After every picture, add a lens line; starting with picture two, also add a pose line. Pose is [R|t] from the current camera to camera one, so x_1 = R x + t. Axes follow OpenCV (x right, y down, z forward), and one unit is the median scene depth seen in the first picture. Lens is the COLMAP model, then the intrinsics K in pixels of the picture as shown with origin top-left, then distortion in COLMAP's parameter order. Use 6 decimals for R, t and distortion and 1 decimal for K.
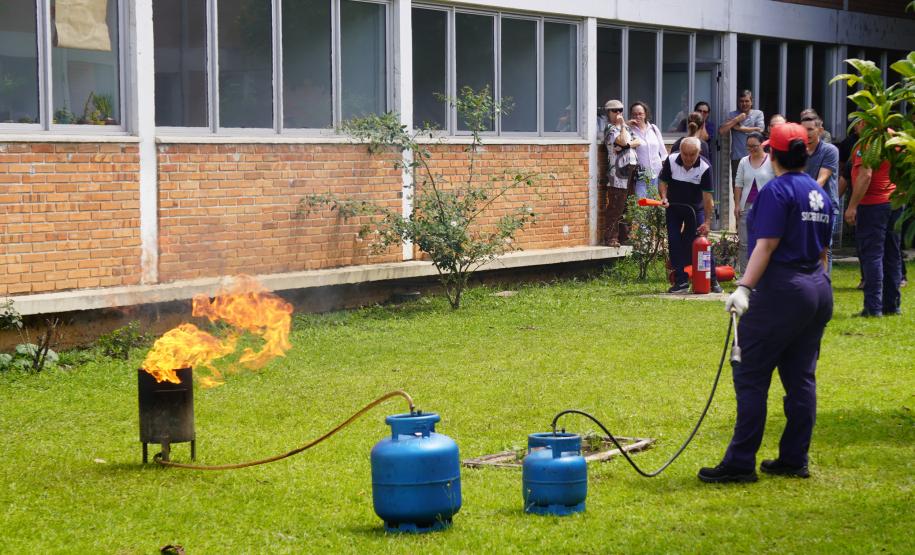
lens RADIAL K [[2094.2, 0, 457.5], [0, 2094.2, 277.5], [0, 0, 1]] dist [0.238764, 0.556696]
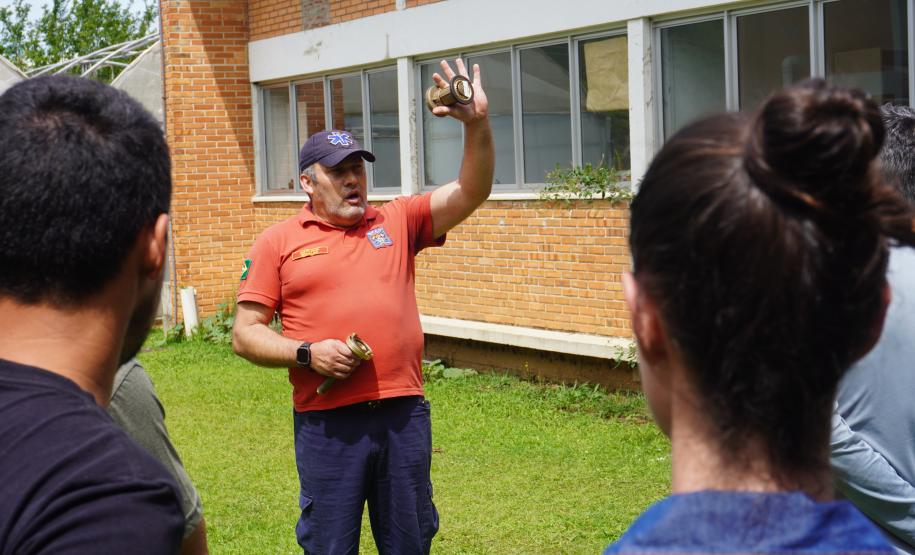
lens RADIAL K [[2094.2, 0, 457.5], [0, 2094.2, 277.5], [0, 0, 1]] dist [0.238764, 0.556696]
pose [[-0.573068, 0.070945, -0.816431, 0.719795], [-0.006659, 0.995810, 0.091207, -0.118170], [0.819481, 0.057704, -0.570194, 1.520299]]
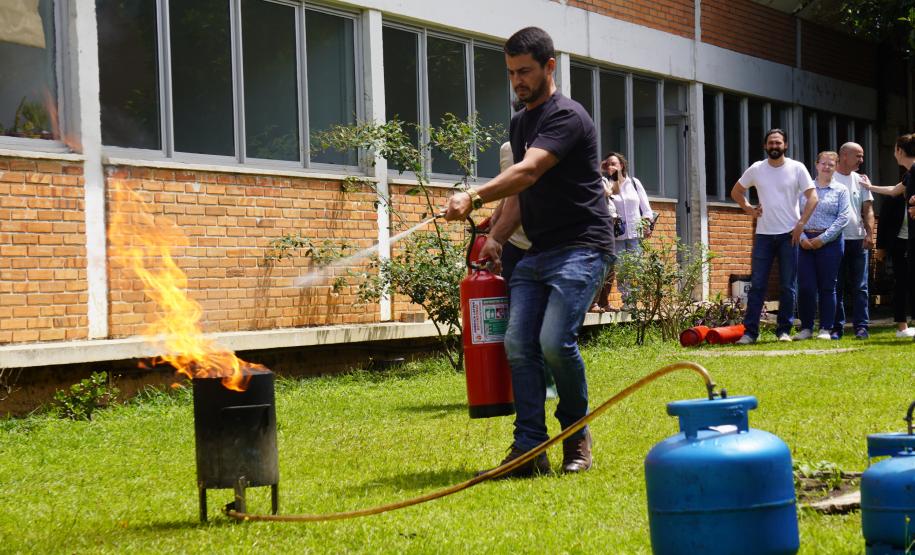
lens RADIAL K [[2094.2, 0, 457.5], [0, 2094.2, 277.5], [0, 0, 1]] dist [0.238764, 0.556696]
pose [[0.997056, -0.026340, 0.072014, -0.069212], [0.030738, 0.997685, -0.060667, 0.032808], [-0.070249, 0.062702, 0.995557, 0.198431]]
